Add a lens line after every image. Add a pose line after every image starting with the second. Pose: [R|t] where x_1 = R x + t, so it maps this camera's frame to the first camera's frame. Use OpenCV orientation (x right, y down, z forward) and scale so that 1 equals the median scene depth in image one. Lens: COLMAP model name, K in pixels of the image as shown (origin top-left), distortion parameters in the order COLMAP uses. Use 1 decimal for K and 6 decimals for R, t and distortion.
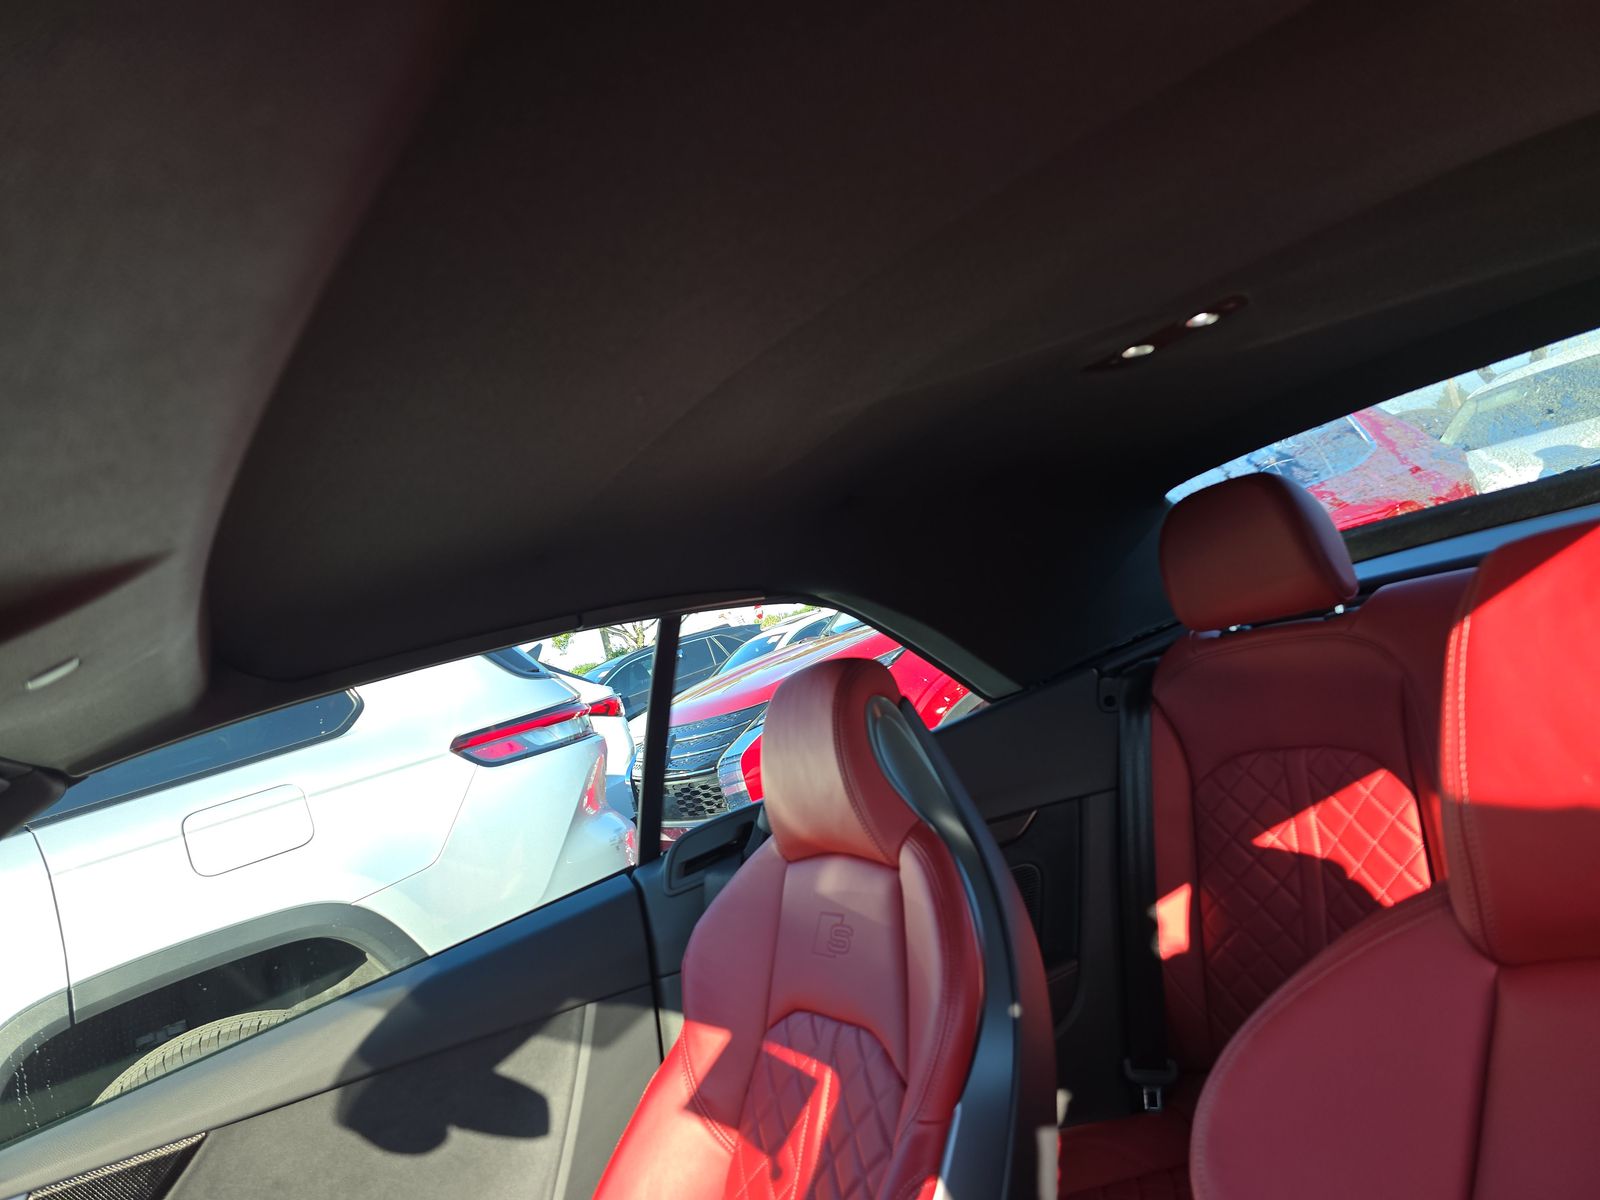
lens RADIAL K [[1063.7, 0, 793.2], [0, 1063.7, 590.9], [0, 0, 1]] dist [0.075446, -0.084366]
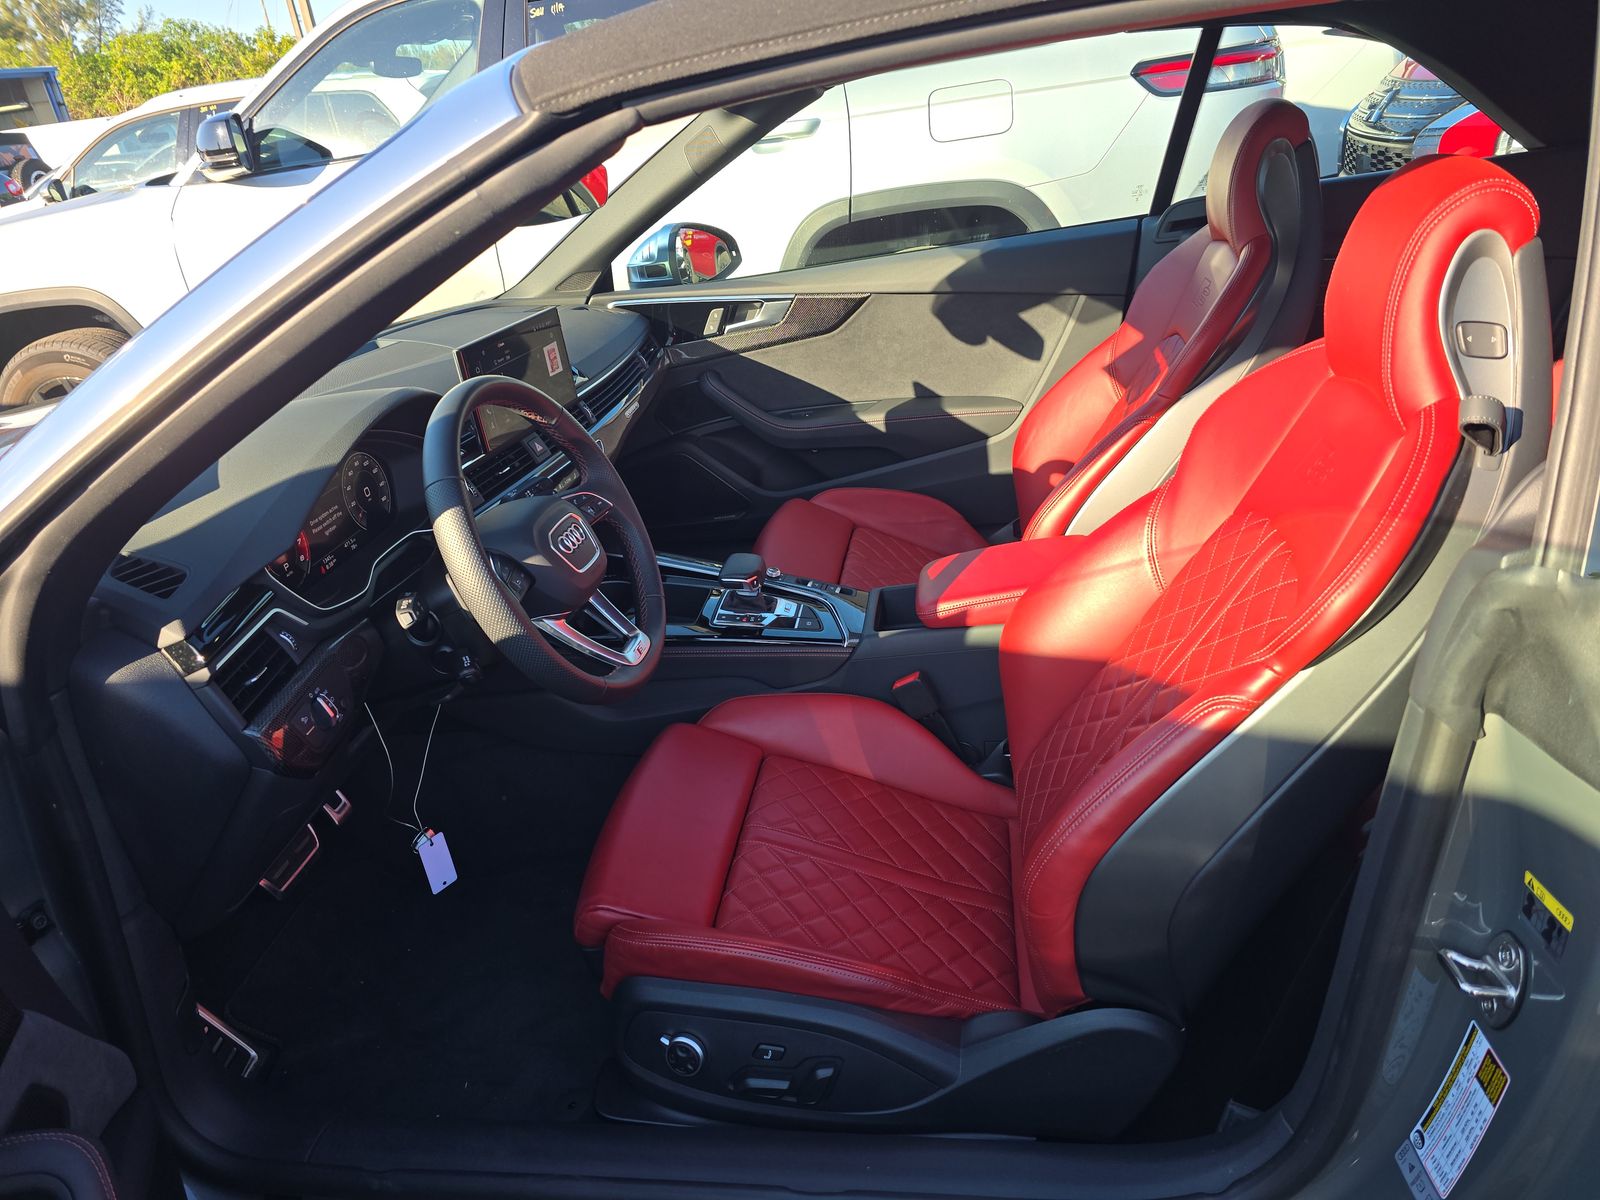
lens RADIAL K [[1063.7, 0, 793.2], [0, 1063.7, 590.9], [0, 0, 1]] dist [0.075446, -0.084366]
pose [[0.761895, 0.434596, -0.480252, 0.420220], [-0.065287, 0.789226, 0.610623, -0.202850], [0.644402, -0.433876, 0.629681, -0.443903]]
